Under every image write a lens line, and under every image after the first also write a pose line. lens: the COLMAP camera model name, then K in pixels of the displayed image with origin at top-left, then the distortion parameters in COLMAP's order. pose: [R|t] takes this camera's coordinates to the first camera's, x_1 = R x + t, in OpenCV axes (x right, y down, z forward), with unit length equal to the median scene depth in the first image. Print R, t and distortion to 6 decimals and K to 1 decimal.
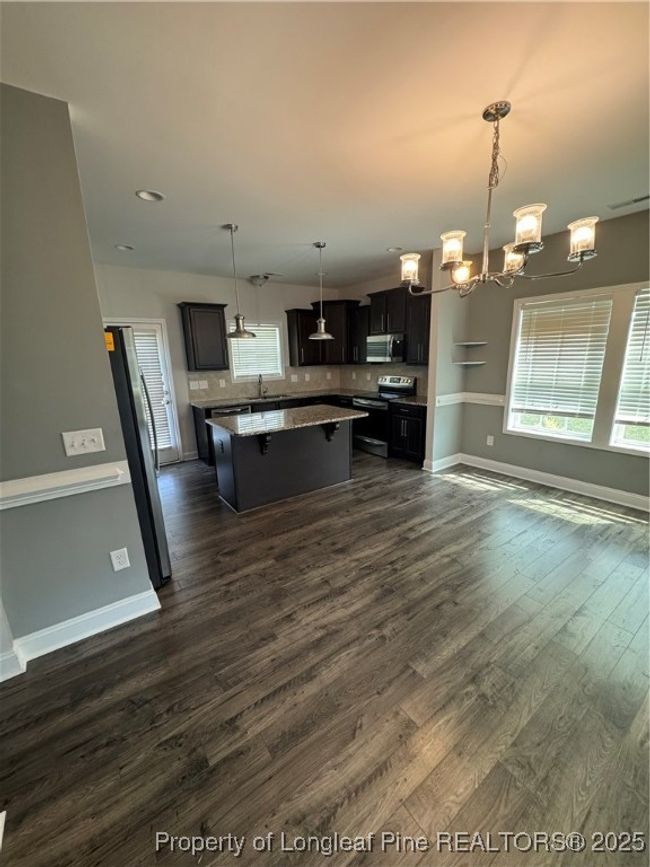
lens RADIAL K [[343.2, 0, 332.3], [0, 343.2, 440.1], [0, 0, 1]] dist [-0.001997, -0.000036]
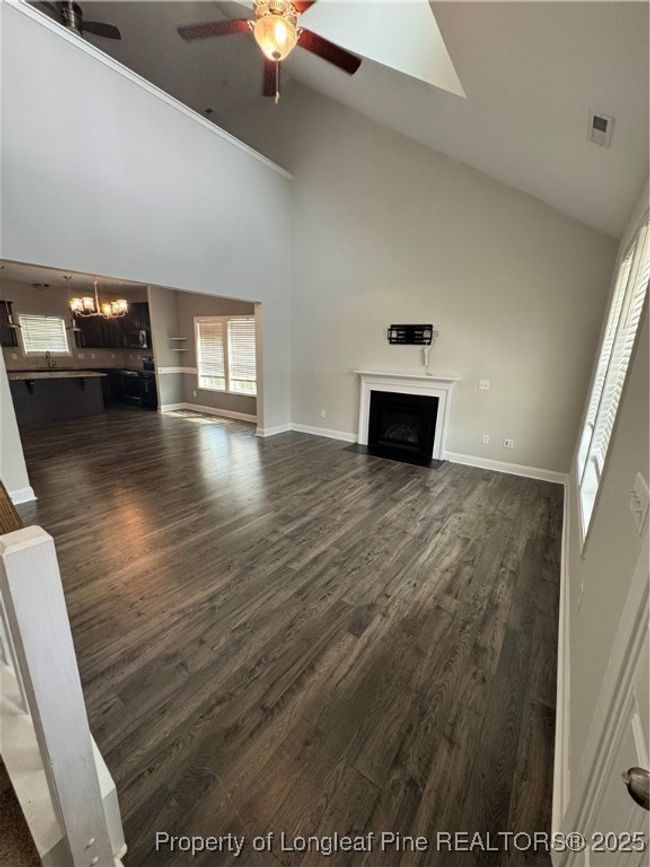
lens RADIAL K [[343.2, 0, 326.3], [0, 343.2, 434.1], [0, 0, 1]] dist [-0.001997, -0.000036]
pose [[0.942034, -0.027075, 0.334423, 0.563476], [0.026368, 0.999630, 0.006655, 0.245137], [-0.334480, 0.002549, 0.942400, -1.036079]]
